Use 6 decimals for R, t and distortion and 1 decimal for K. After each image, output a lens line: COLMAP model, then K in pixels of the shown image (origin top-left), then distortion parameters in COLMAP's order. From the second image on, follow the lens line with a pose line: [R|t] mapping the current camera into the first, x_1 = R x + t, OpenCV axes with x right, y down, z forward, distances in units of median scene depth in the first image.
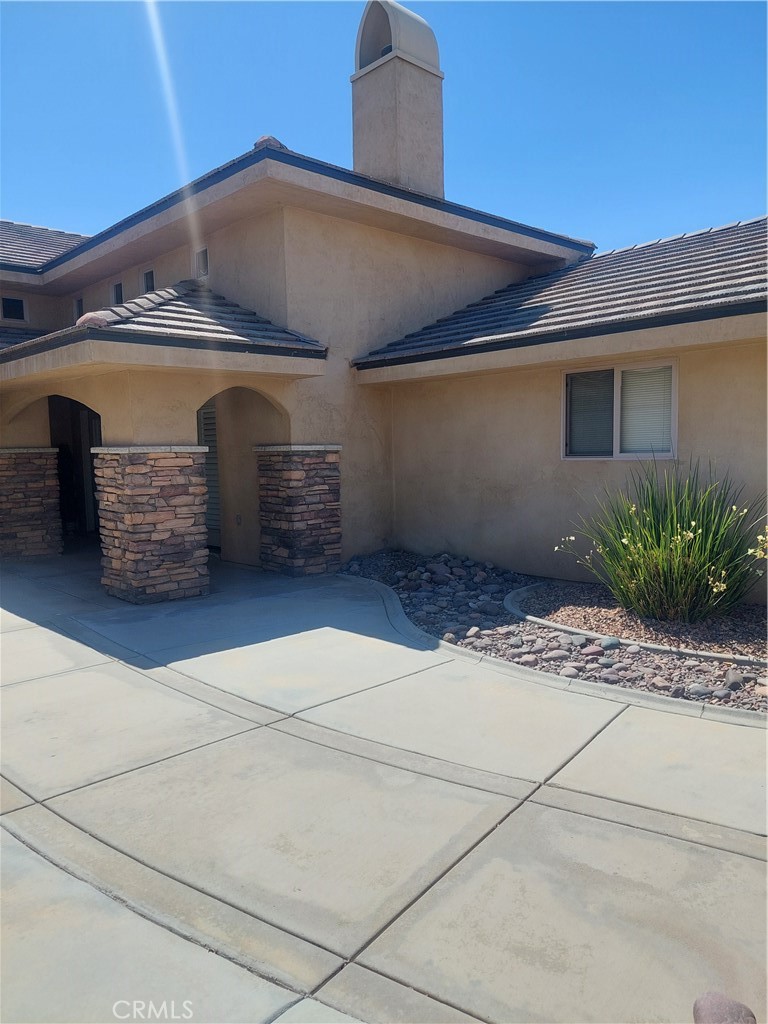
lens RADIAL K [[721.7, 0, 386.6], [0, 721.7, 512.3], [0, 0, 1]] dist [0.037012, -0.007820]
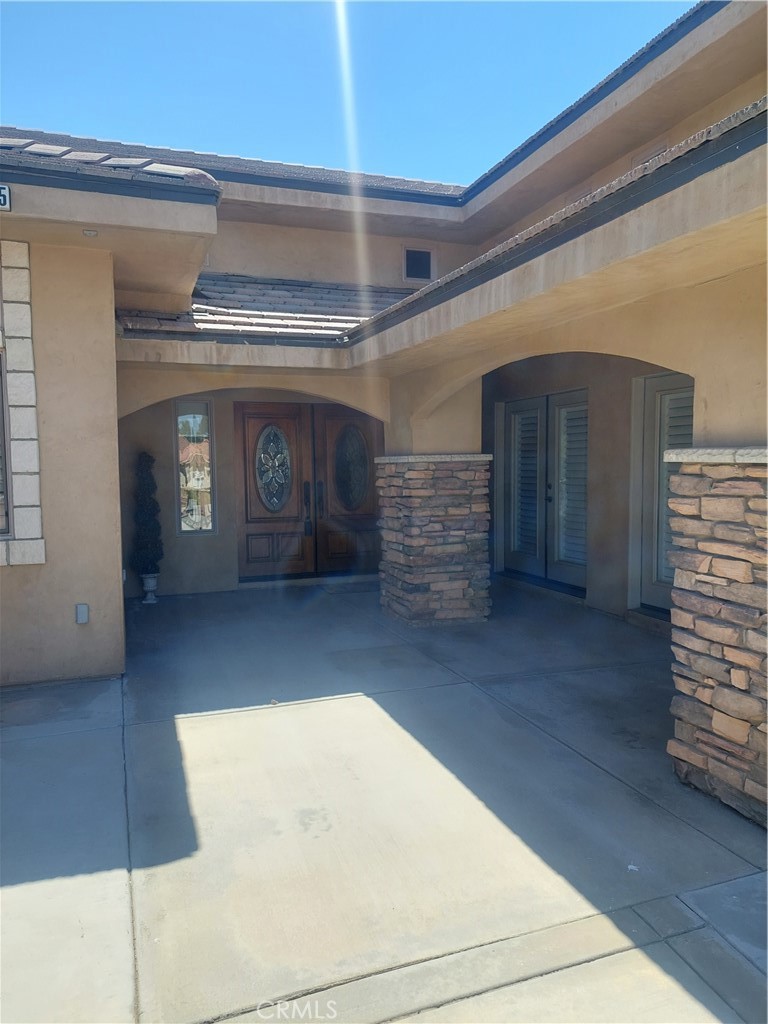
lens RADIAL K [[721.7, 0, 383.8], [0, 721.7, 512.7], [0, 0, 1]] dist [0.037012, -0.007820]
pose [[0.912397, 0.035855, -0.407733, -0.285800], [-0.041117, 0.999146, -0.004146, -0.031271], [0.407236, 0.020548, 0.913092, 0.392048]]
